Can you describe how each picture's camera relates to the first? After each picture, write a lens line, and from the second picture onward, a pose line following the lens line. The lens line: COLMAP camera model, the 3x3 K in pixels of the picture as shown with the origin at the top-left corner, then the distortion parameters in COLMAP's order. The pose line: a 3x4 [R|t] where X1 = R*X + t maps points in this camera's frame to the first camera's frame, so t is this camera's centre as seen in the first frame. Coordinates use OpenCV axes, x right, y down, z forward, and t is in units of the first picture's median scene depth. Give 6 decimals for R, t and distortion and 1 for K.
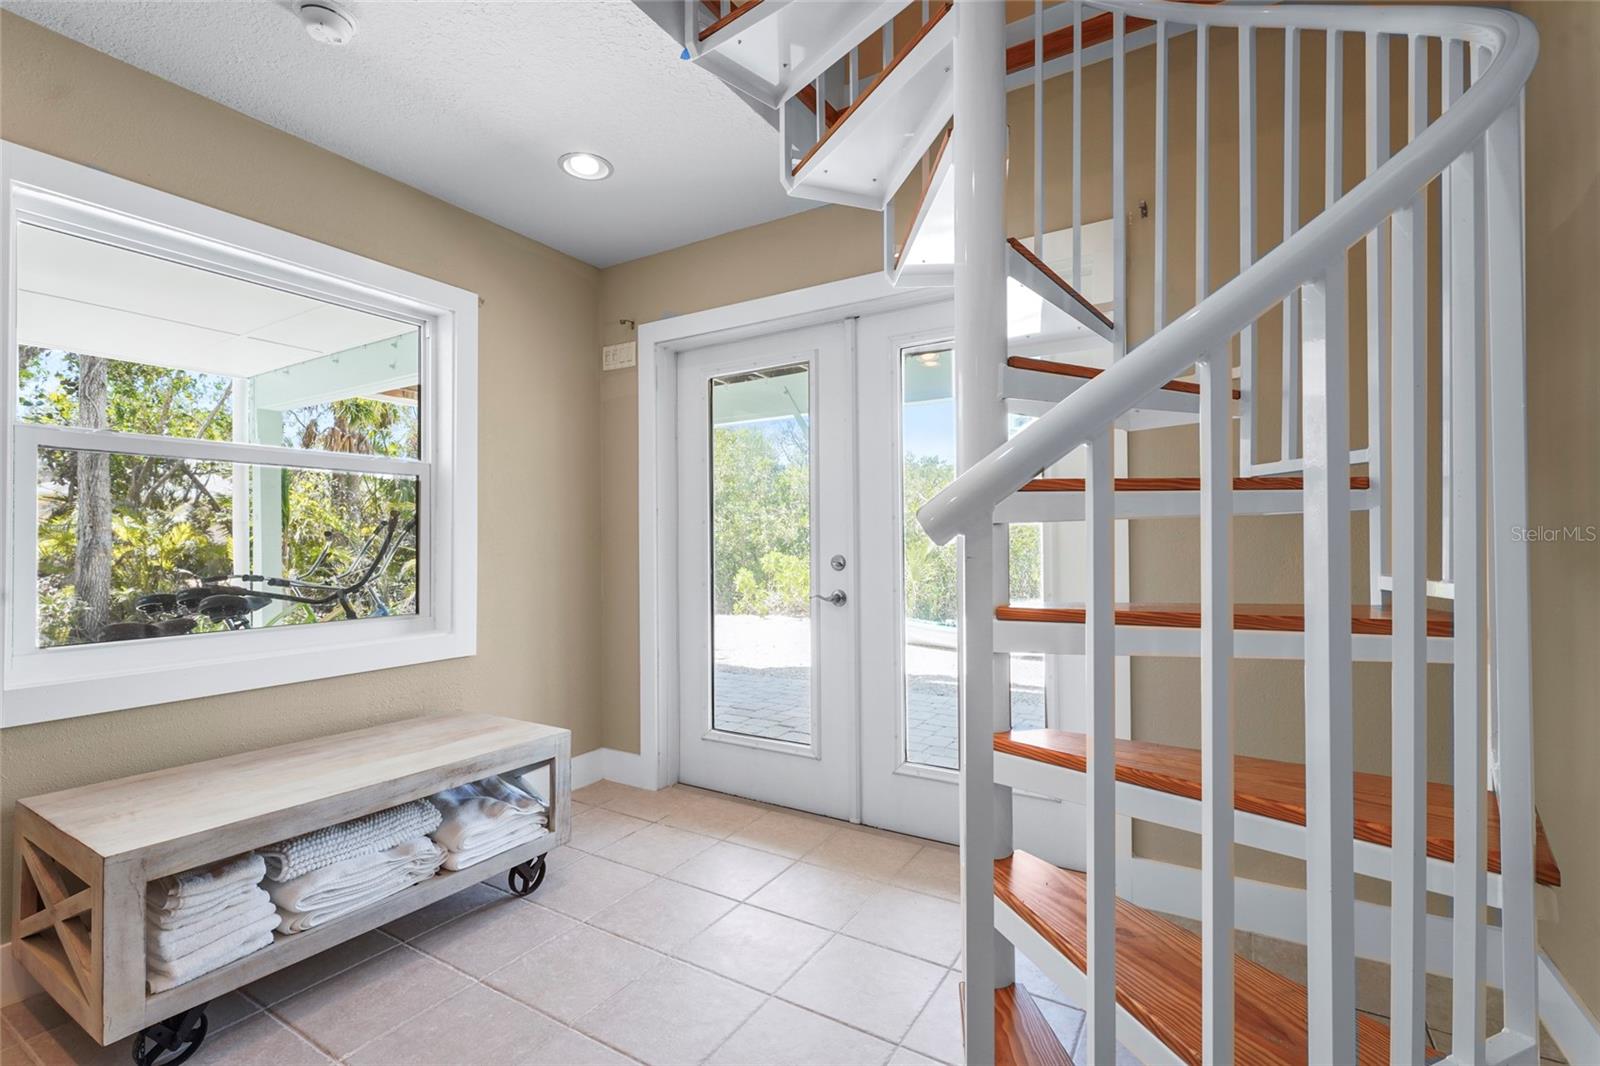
lens RADIAL K [[727.0, 0, 801.7], [0, 727.0, 539.5], [0, 0, 1]] dist [-0.002150, 0.000552]
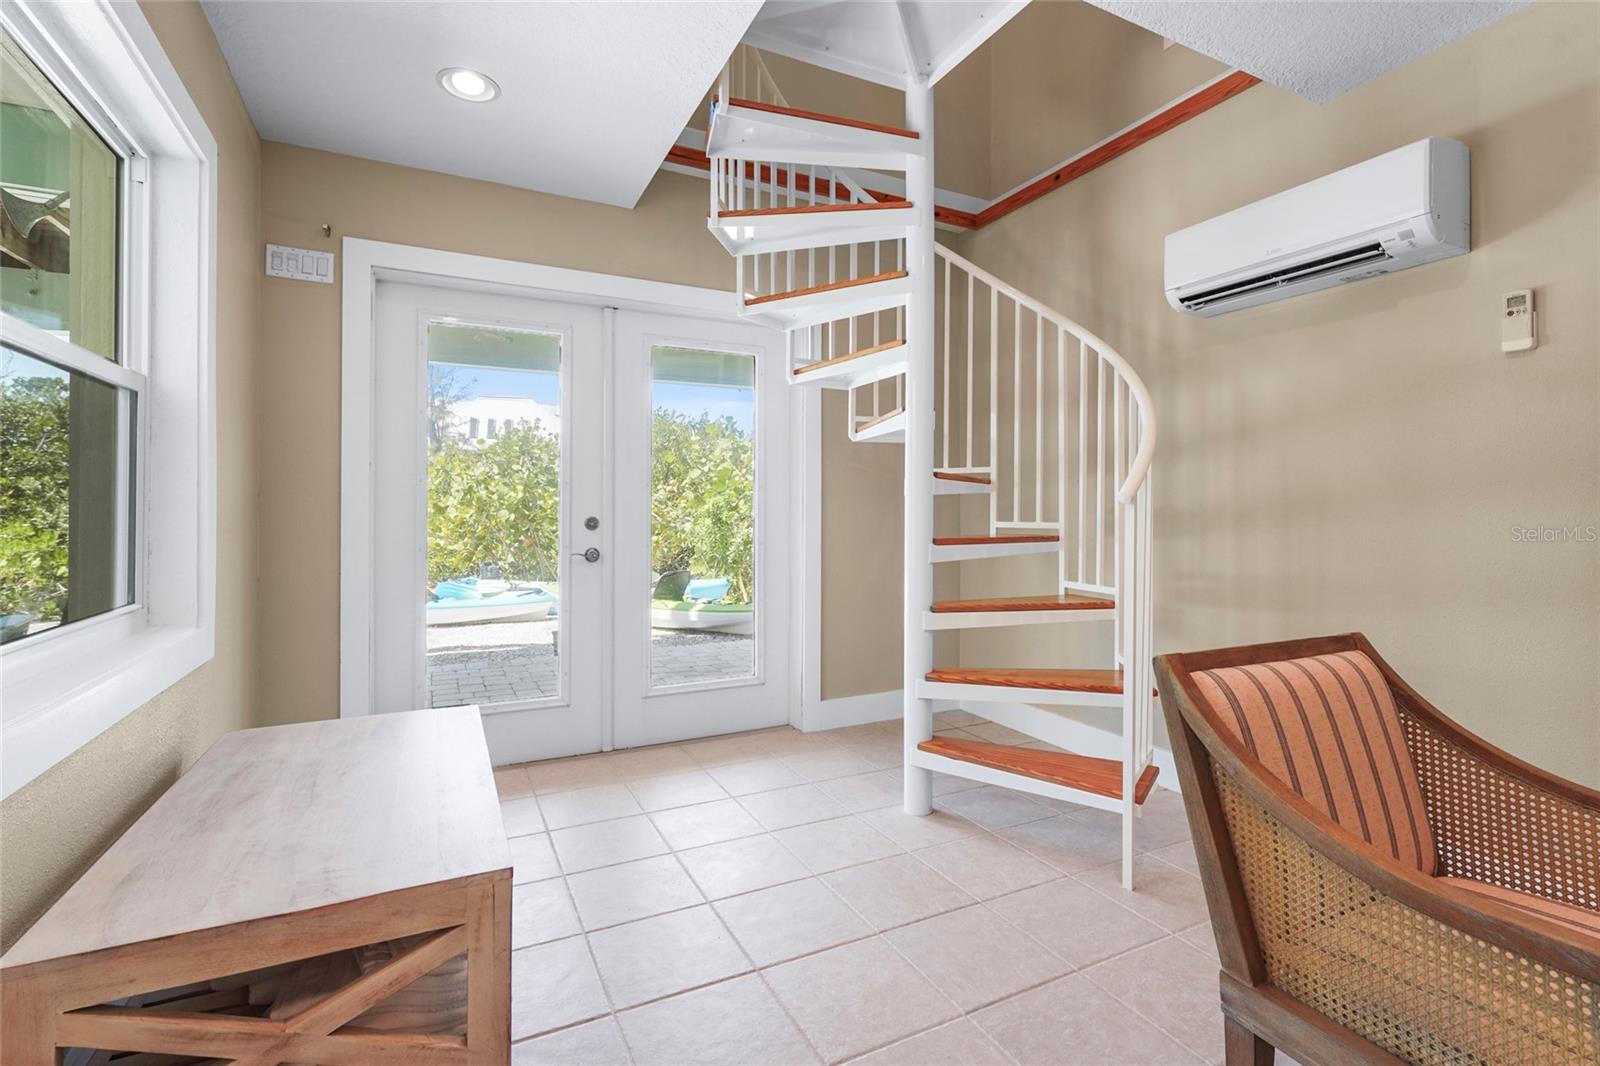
lens RADIAL K [[727.0, 0, 811.8], [0, 727.0, 516.3], [0, 0, 1]] dist [-0.002150, 0.000552]
pose [[0.515325, 0.001830, 0.856993, -0.750081], [-0.003891, 0.999992, 0.000205, 0.020560], [-0.856986, -0.003440, 0.515328, 0.143091]]
